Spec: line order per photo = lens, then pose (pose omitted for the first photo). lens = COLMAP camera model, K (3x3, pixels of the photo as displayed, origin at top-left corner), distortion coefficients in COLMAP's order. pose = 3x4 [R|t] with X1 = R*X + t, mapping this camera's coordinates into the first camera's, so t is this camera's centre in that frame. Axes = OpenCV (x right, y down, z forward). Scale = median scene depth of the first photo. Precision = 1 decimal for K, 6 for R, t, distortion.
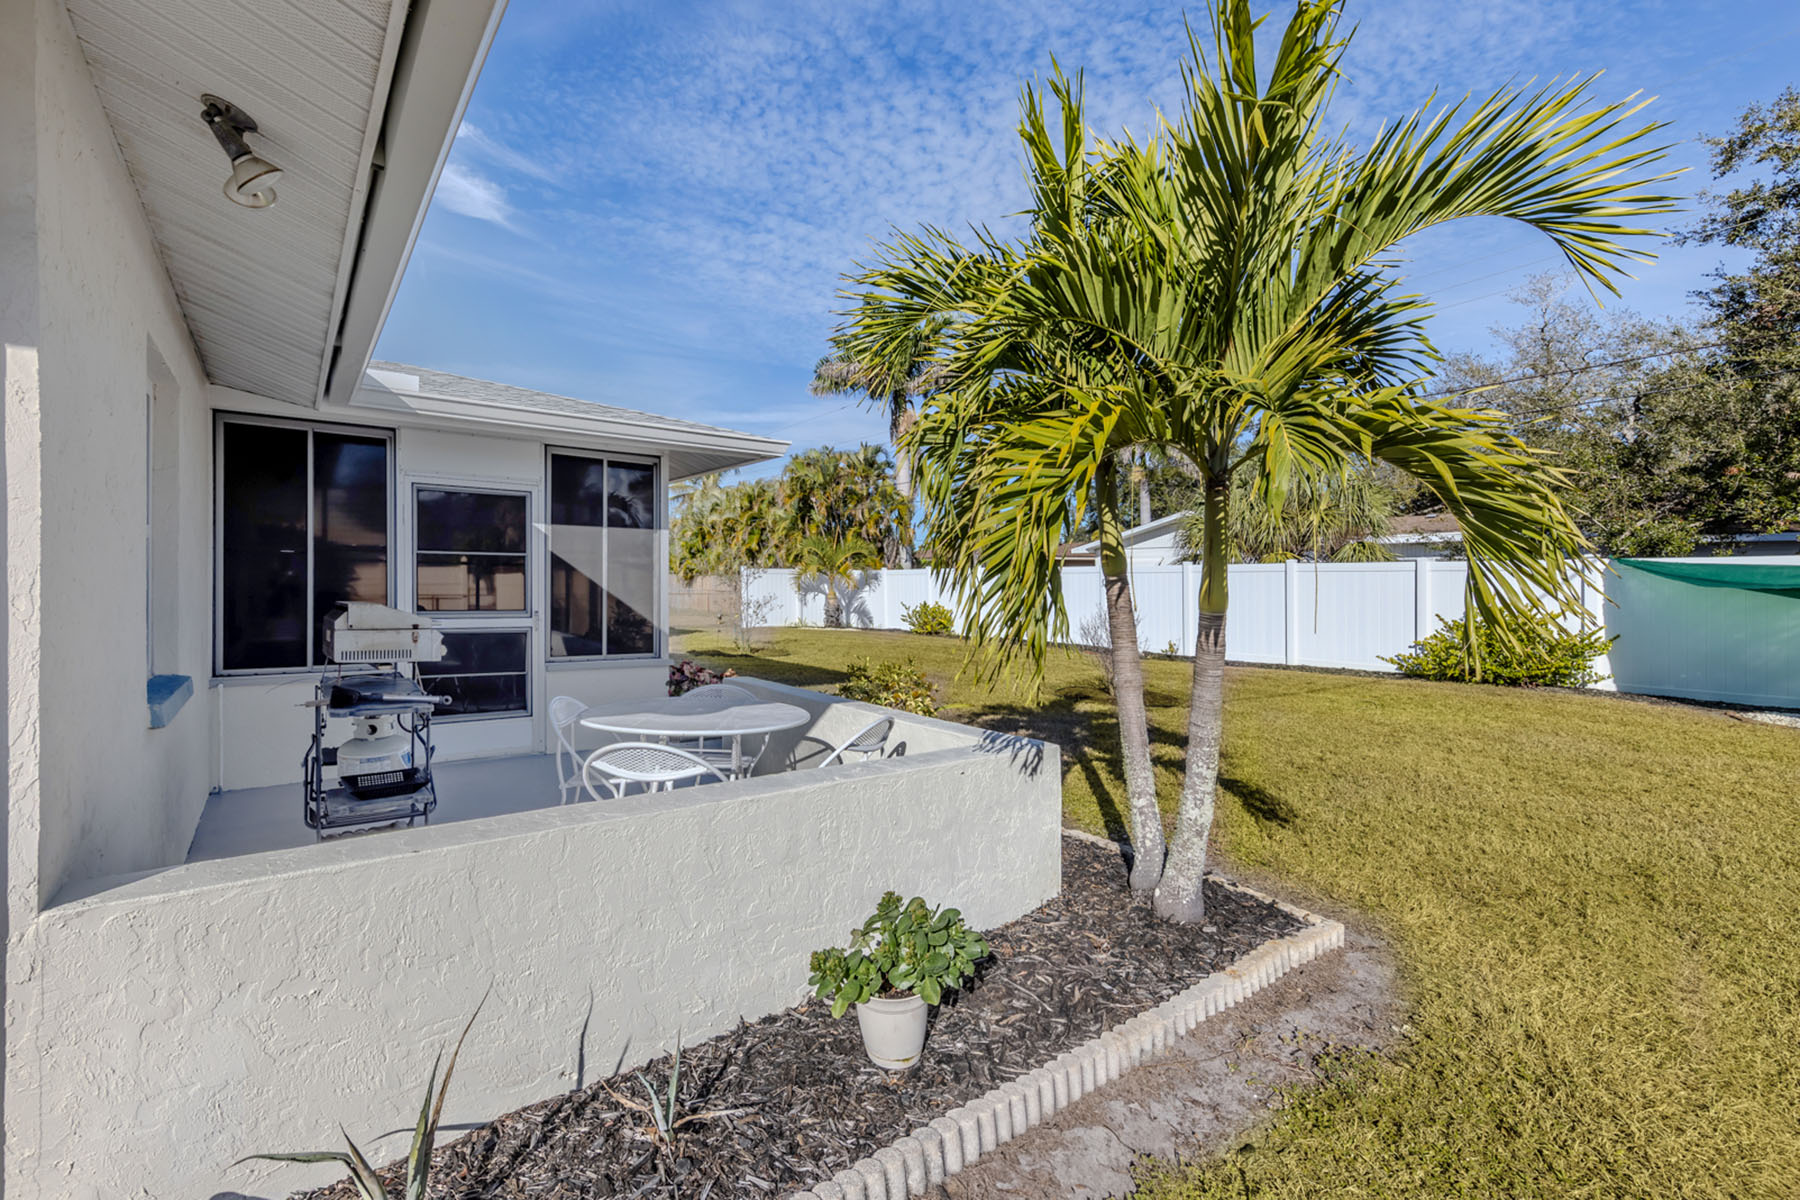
lens RADIAL K [[757.3, 0, 809.3], [0, 757.3, 589.0], [0, 0, 1]] dist [-0.000649, 0.000278]
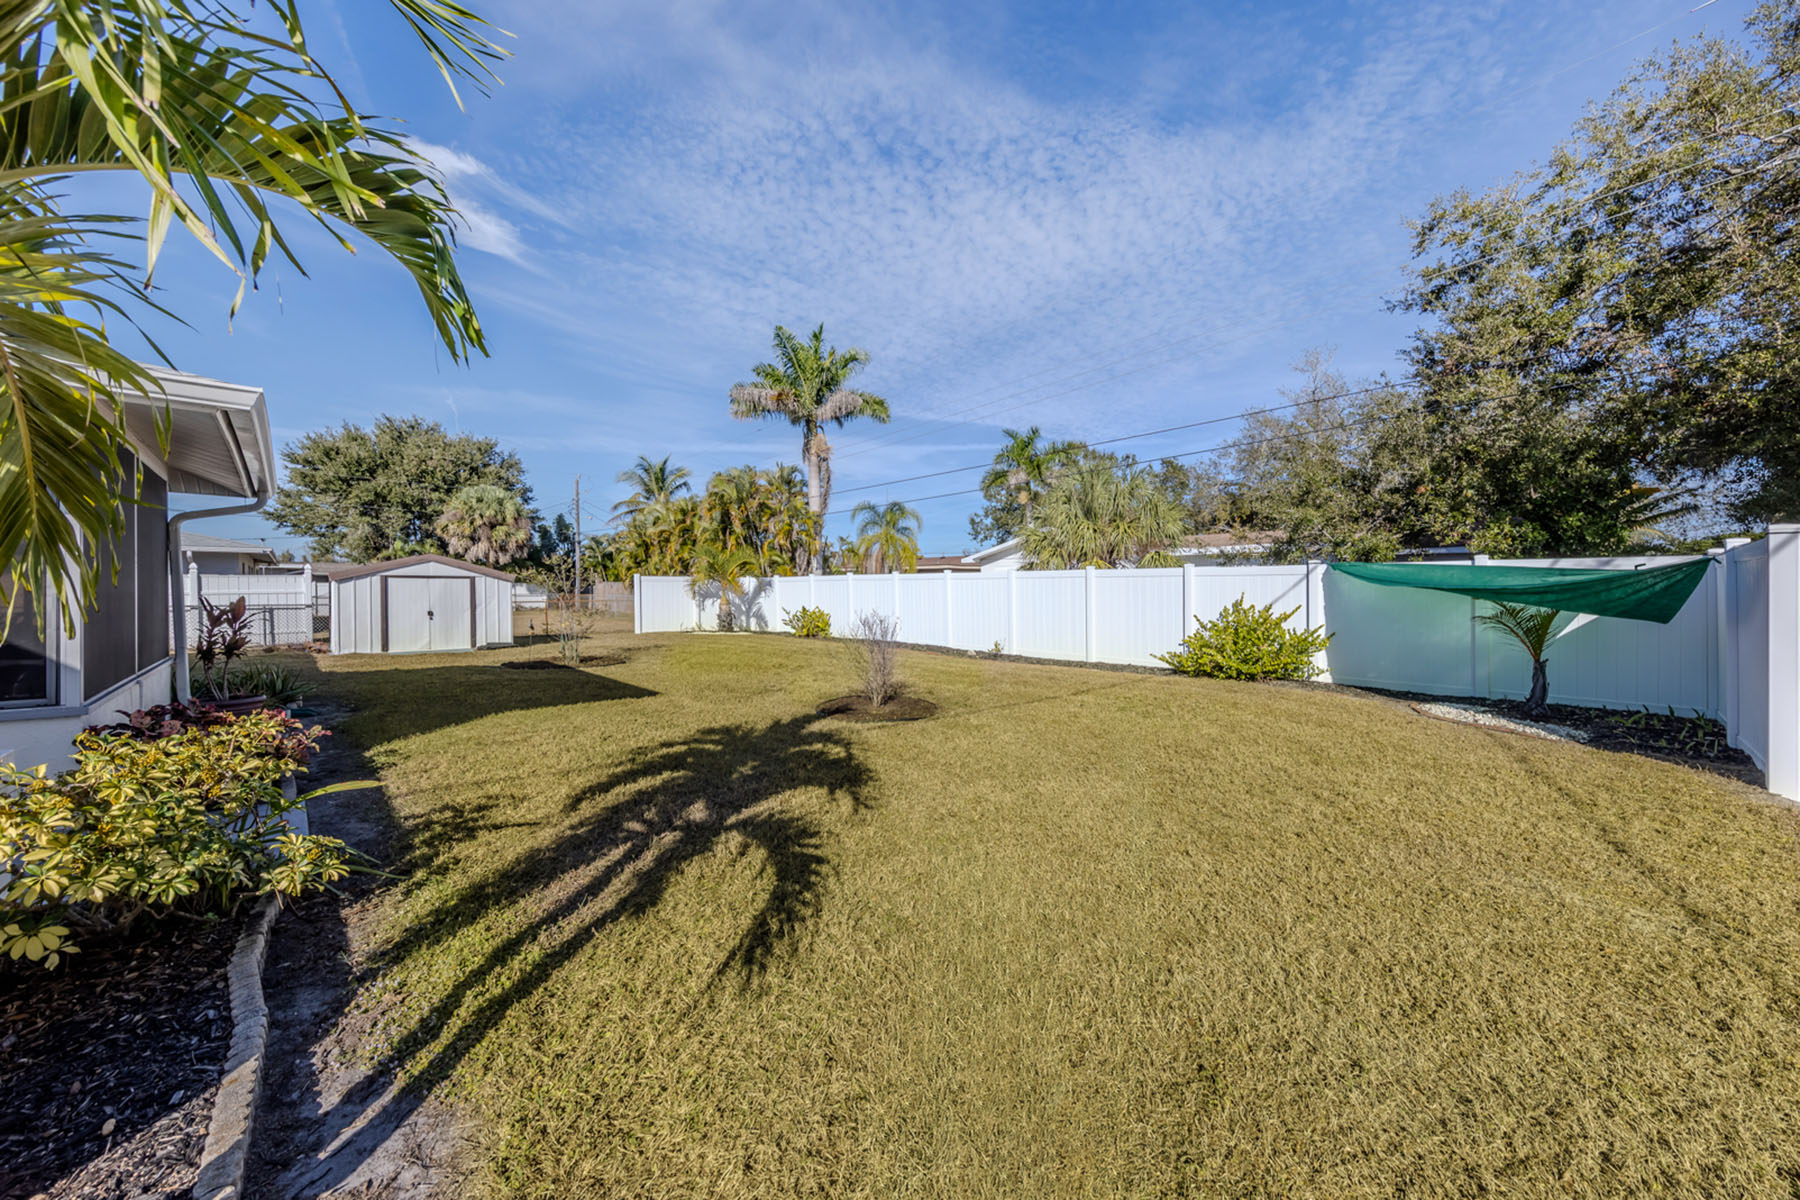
lens RADIAL K [[631.0, 0, 903.6], [0, 631.0, 593.7], [0, 0, 1]] dist [-0.000992, -0.000053]
pose [[0.984355, -0.006568, 0.176073, 0.199672], [0.006725, 0.999977, -0.000295, -0.000397], [-0.176067, 0.001475, 0.984377, 0.139787]]
